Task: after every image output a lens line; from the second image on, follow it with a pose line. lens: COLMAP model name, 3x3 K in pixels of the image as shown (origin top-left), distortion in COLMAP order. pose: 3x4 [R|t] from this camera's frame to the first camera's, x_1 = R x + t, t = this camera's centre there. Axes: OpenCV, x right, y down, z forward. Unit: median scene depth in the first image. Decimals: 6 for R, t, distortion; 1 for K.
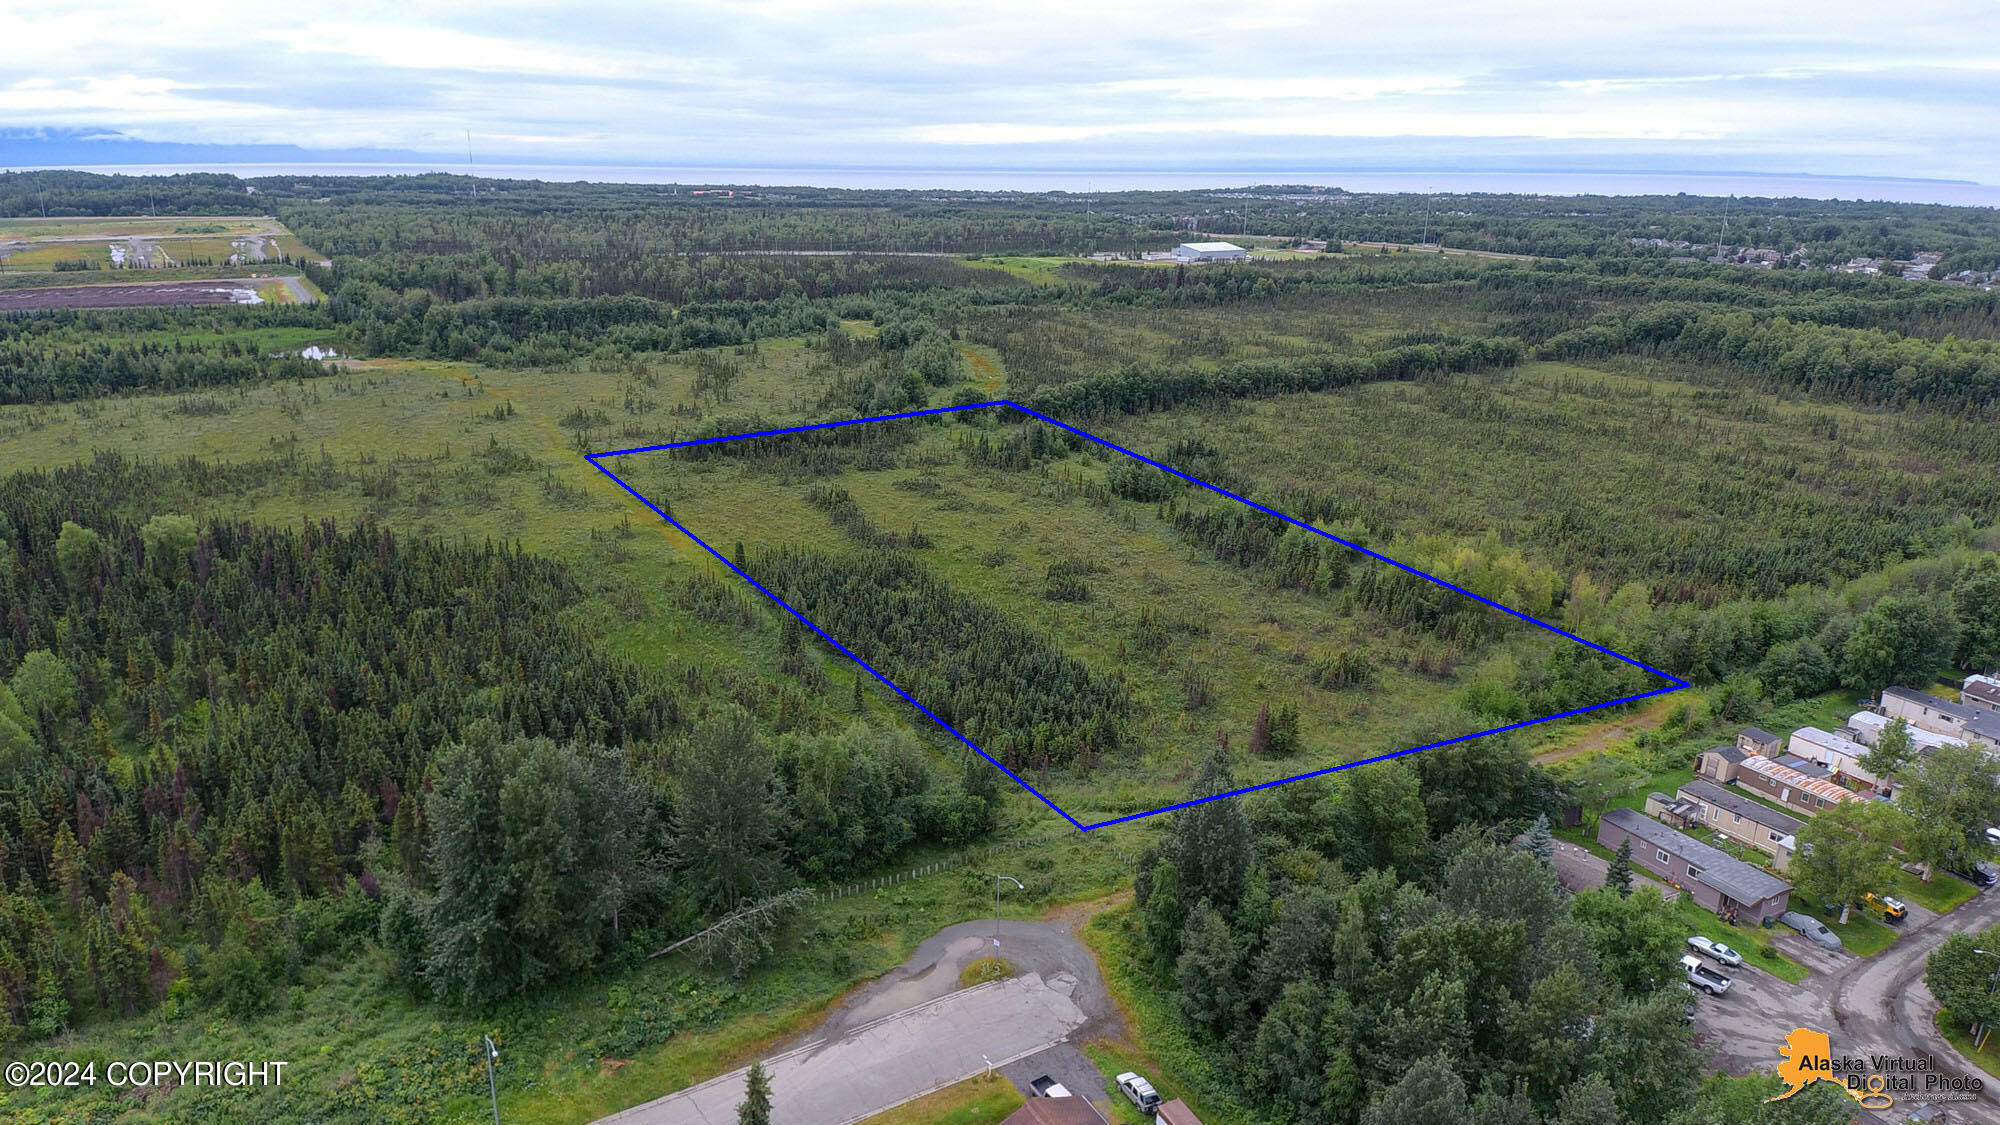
lens RADIAL K [[1303.0, 0, 969.4], [0, 1303.0, 569.2], [0, 0, 1]] dist [0.115339, -0.173201]
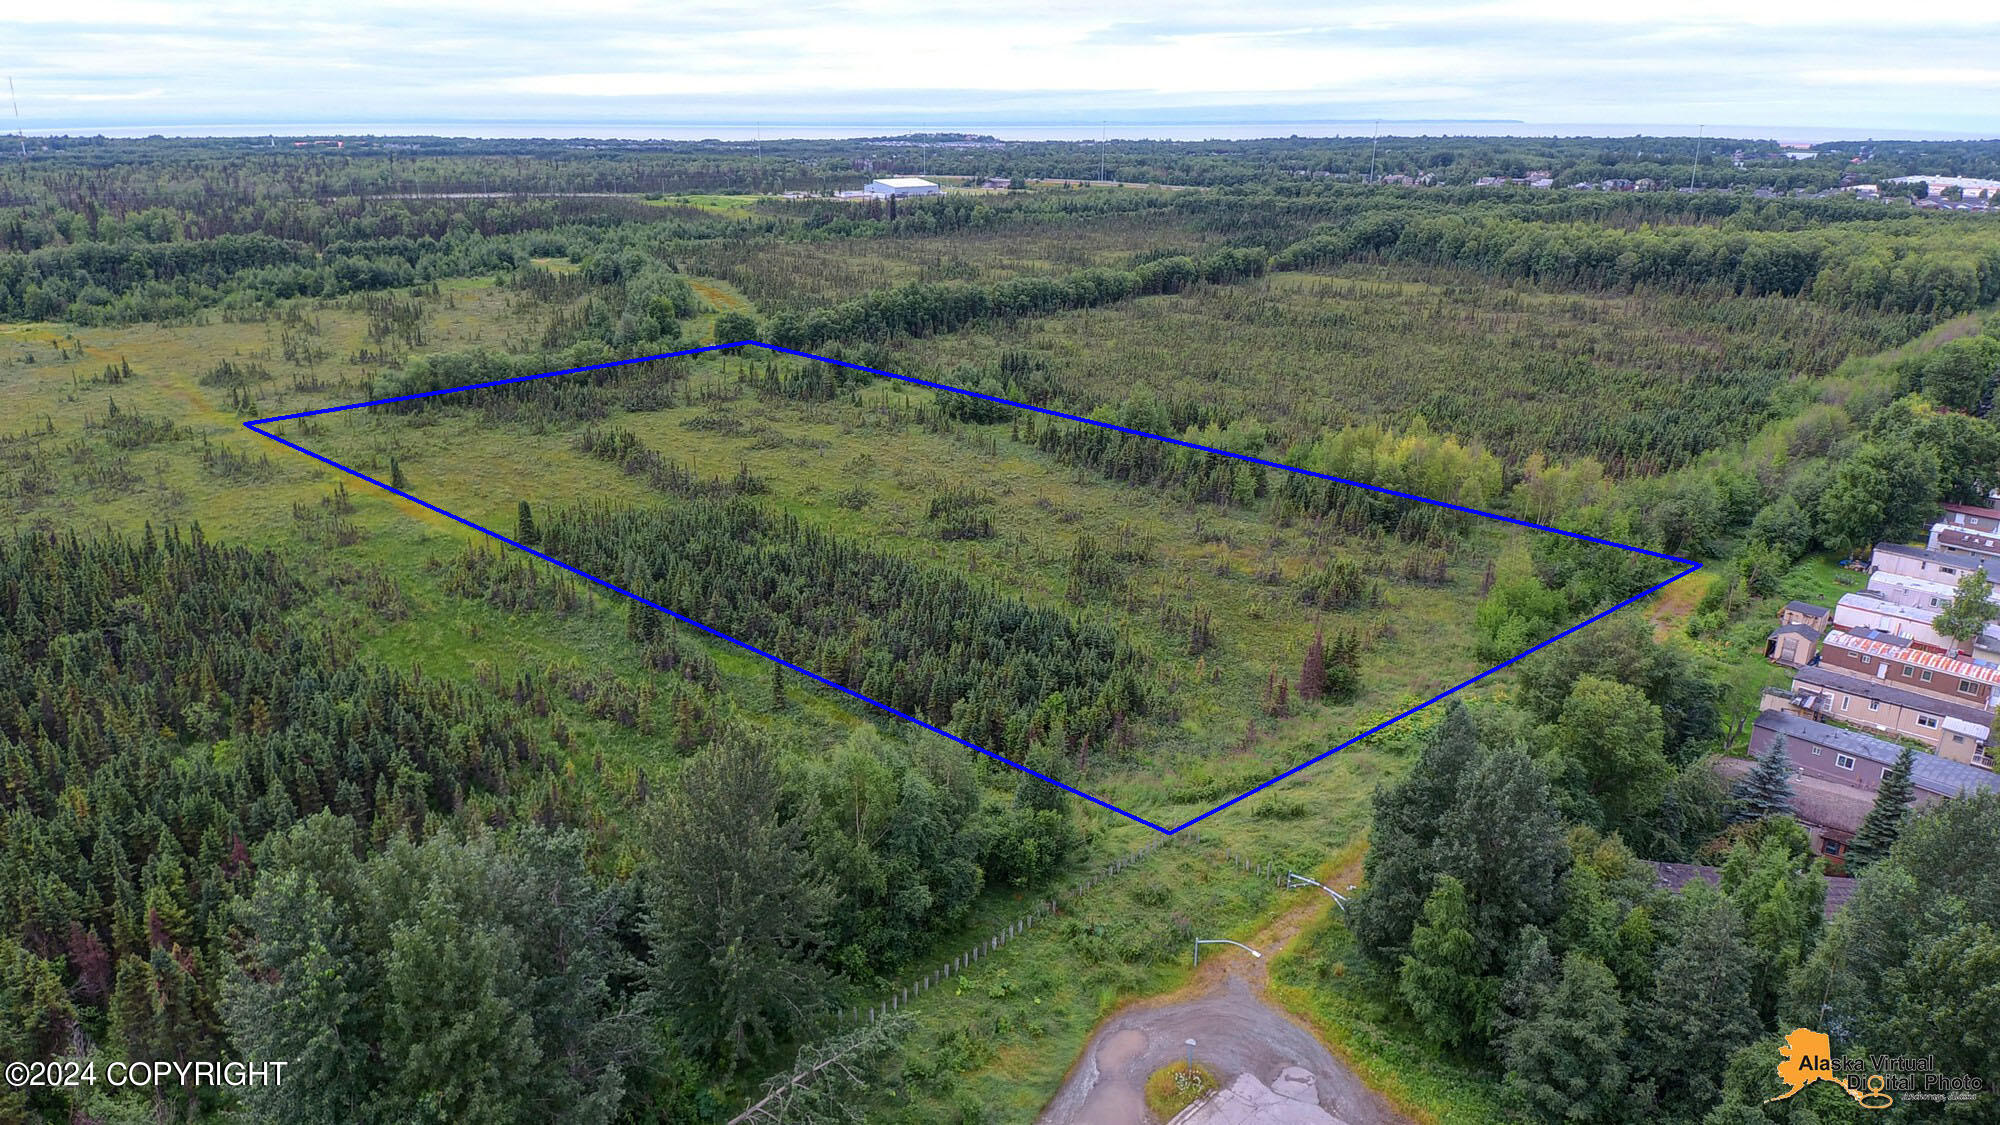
lens RADIAL K [[1303.0, 0, 969.4], [0, 1303.0, 569.2], [0, 0, 1]] dist [0.115339, -0.173201]
pose [[0.965354, -0.097677, 0.241972, -0.085797], [0.091077, 0.995105, 0.038341, 0.008360], [-0.244533, -0.014975, 0.969525, 0.159854]]
